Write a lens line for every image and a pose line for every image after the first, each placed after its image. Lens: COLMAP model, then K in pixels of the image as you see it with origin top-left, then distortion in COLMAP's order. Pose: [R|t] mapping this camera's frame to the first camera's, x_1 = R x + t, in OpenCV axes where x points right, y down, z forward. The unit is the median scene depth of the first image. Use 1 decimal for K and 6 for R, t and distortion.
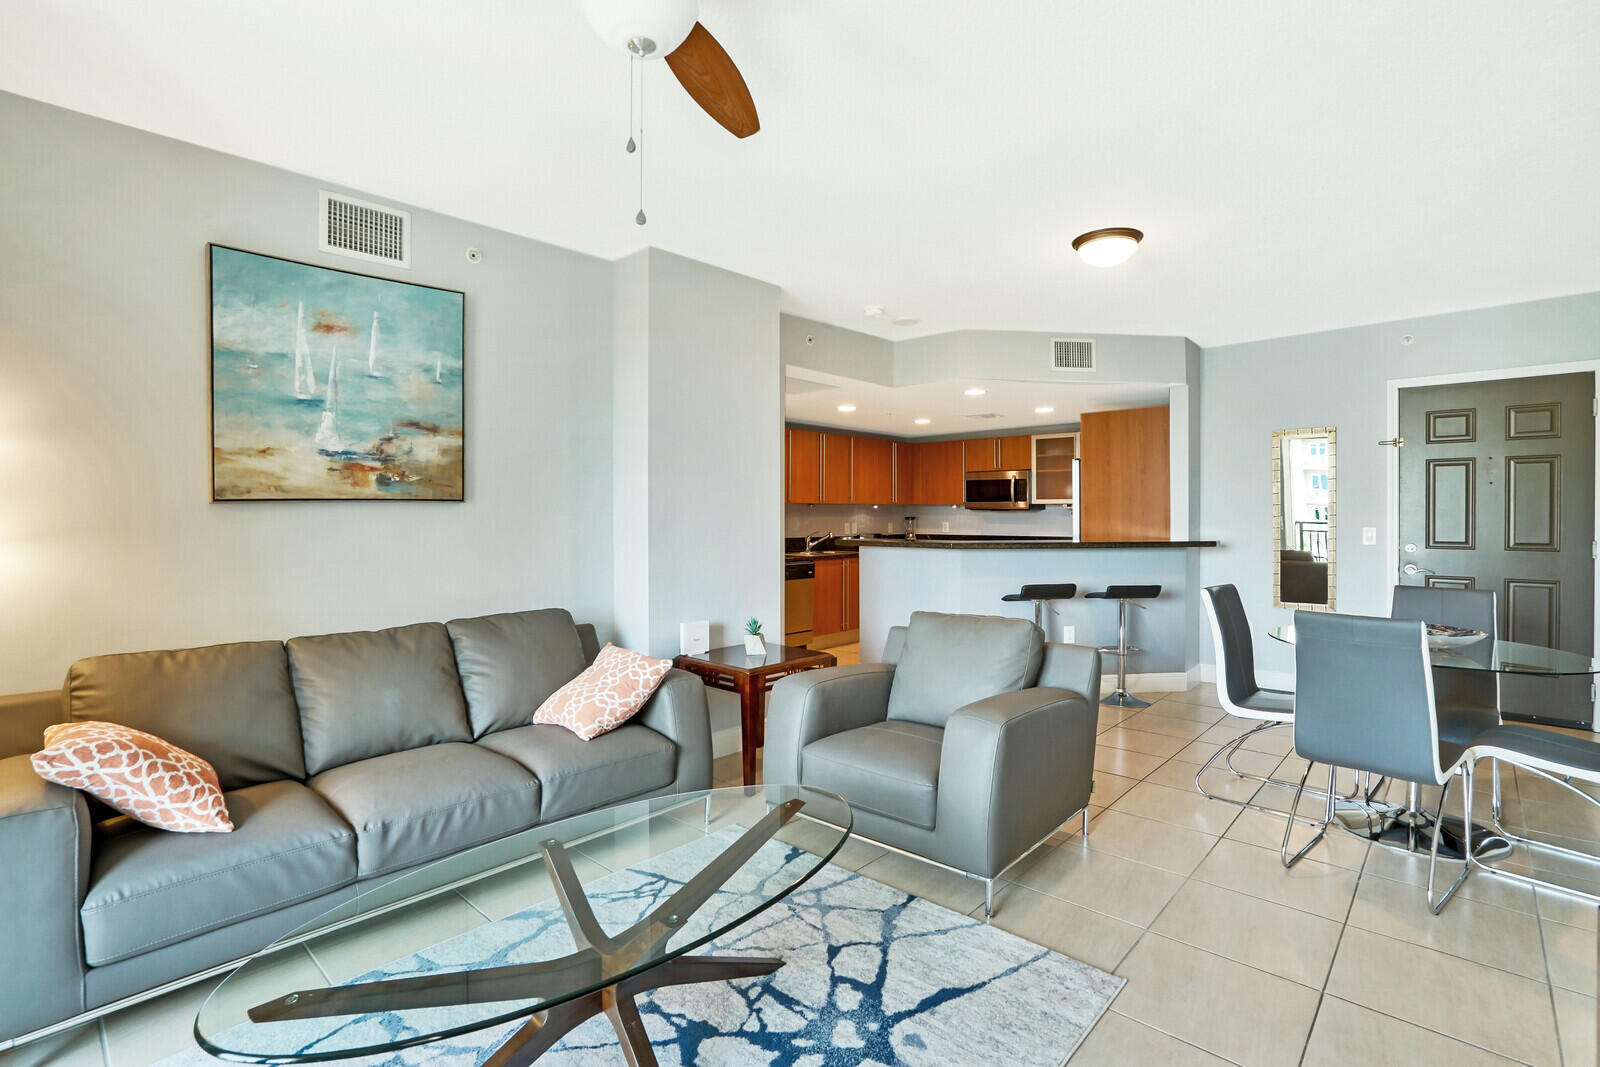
lens RADIAL K [[741.8, 0, 789.9], [0, 741.8, 516.6], [0, 0, 1]] dist [-0.044789, 0.009029]
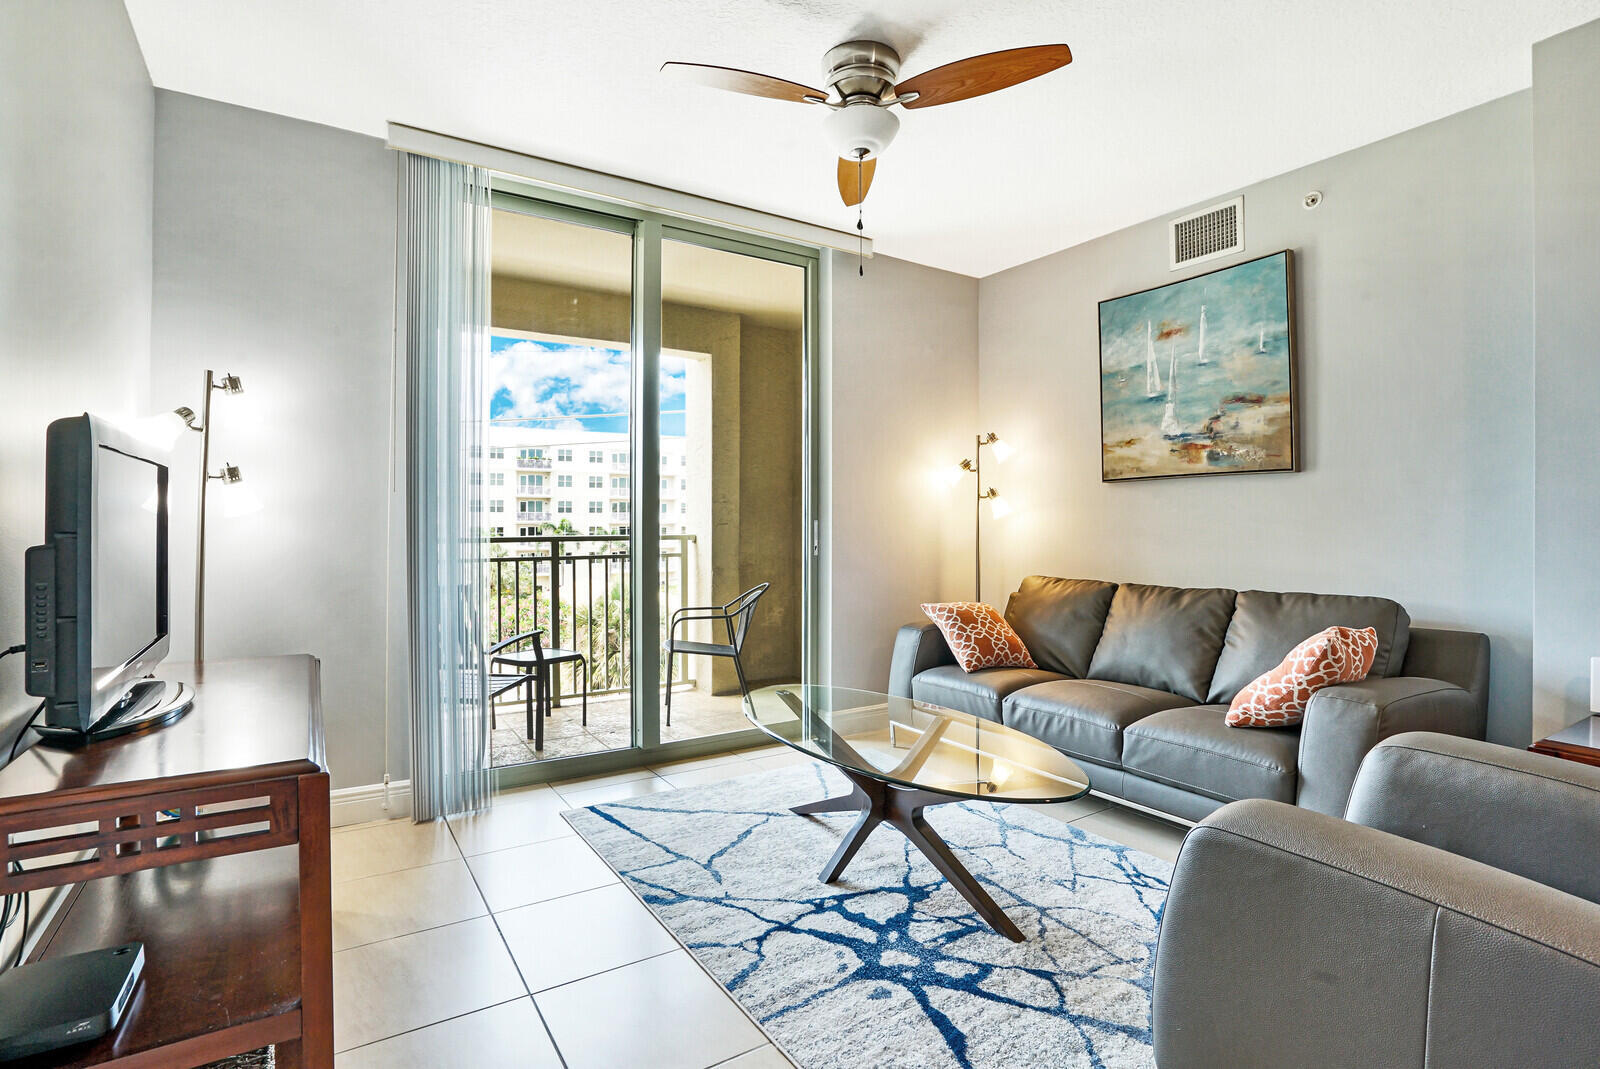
lens RADIAL K [[783.6, 0, 792.8], [0, 783.6, 513.0], [0, 0, 1]] dist [-0.040219, 0.000794]
pose [[-0.242891, -0.009735, -0.970005, 0.763211], [-0.005010, 0.999949, -0.008781, 0.052171], [0.970041, 0.002727, -0.242928, 0.712649]]
